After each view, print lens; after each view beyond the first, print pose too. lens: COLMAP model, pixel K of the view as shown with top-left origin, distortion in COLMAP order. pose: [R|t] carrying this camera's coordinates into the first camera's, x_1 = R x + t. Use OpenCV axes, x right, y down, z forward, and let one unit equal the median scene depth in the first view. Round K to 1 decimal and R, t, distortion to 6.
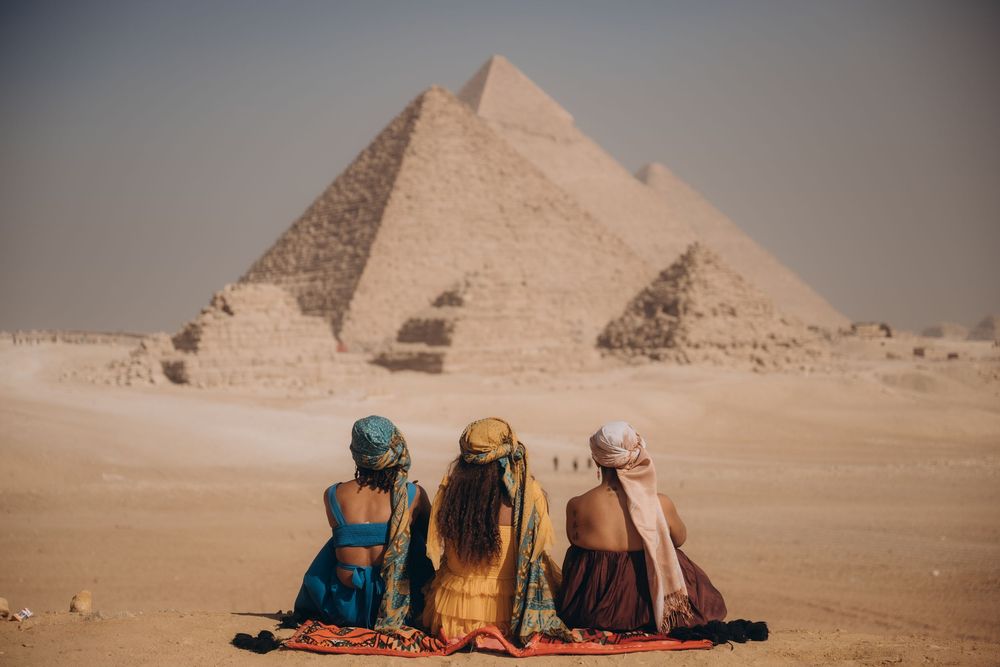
lens RADIAL K [[1854.0, 0, 503.5], [0, 1854.0, 333.6], [0, 0, 1]] dist [-0.010131, 0.000000]
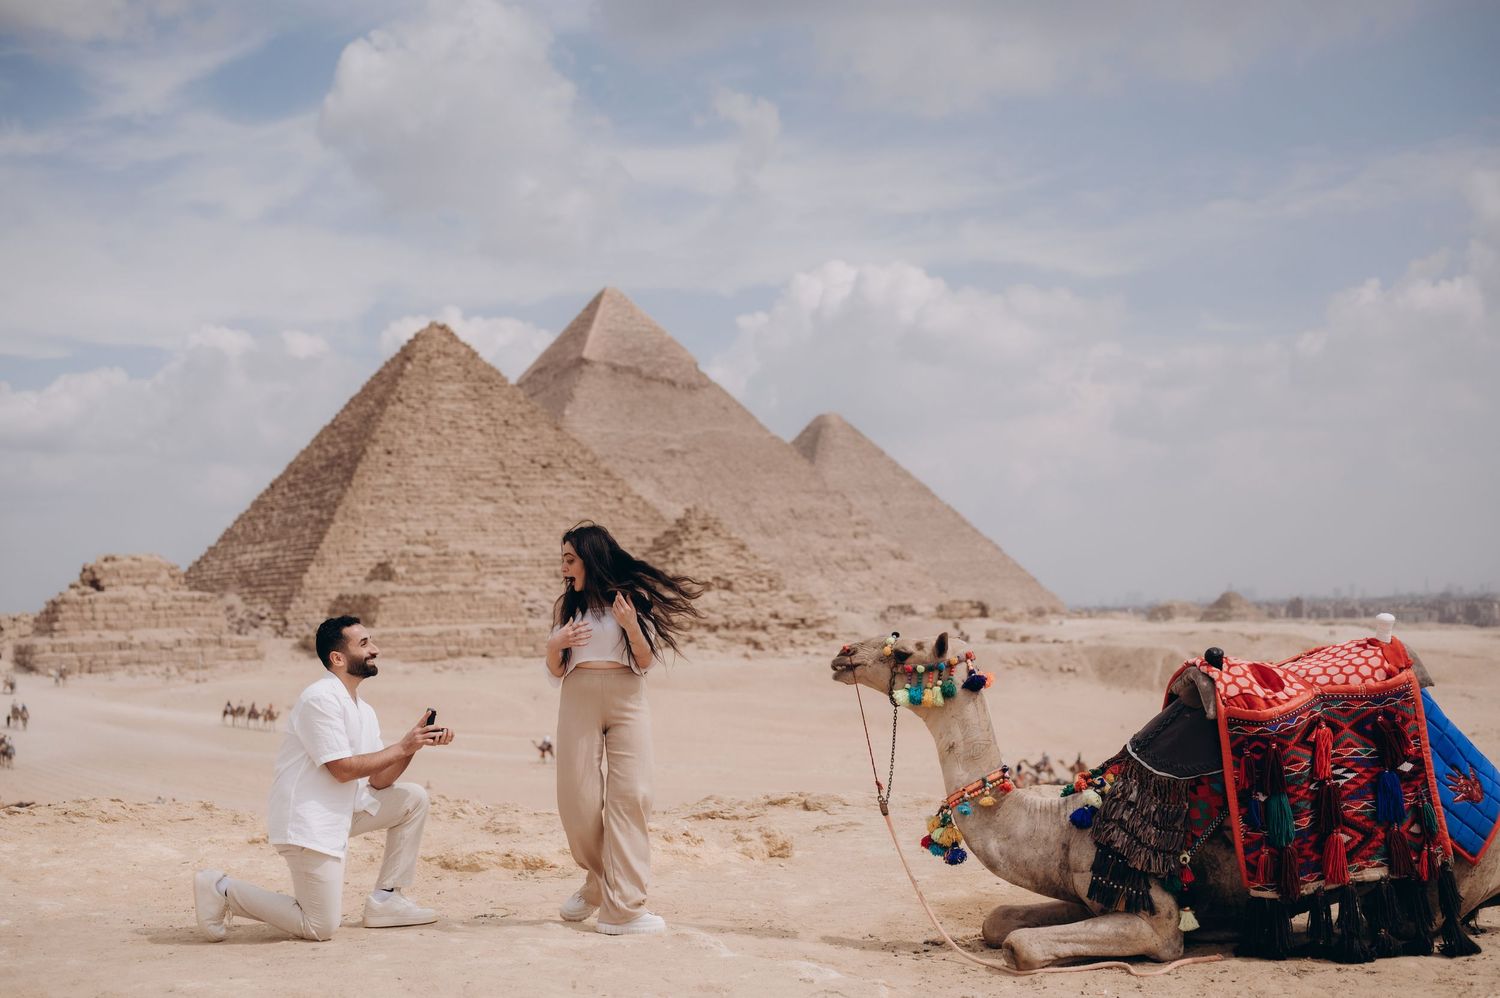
lens RADIAL K [[2211.2, 0, 735.5], [0, 2211.2, 453.1], [0, 0, 1]] dist [-0.017164, 0.000000]
pose [[0.999769, 0.000268, 0.021489, 0.104352], [0.001308, 0.997311, -0.073277, 0.001541], [-0.021450, 0.073288, 0.997080, -0.016499]]
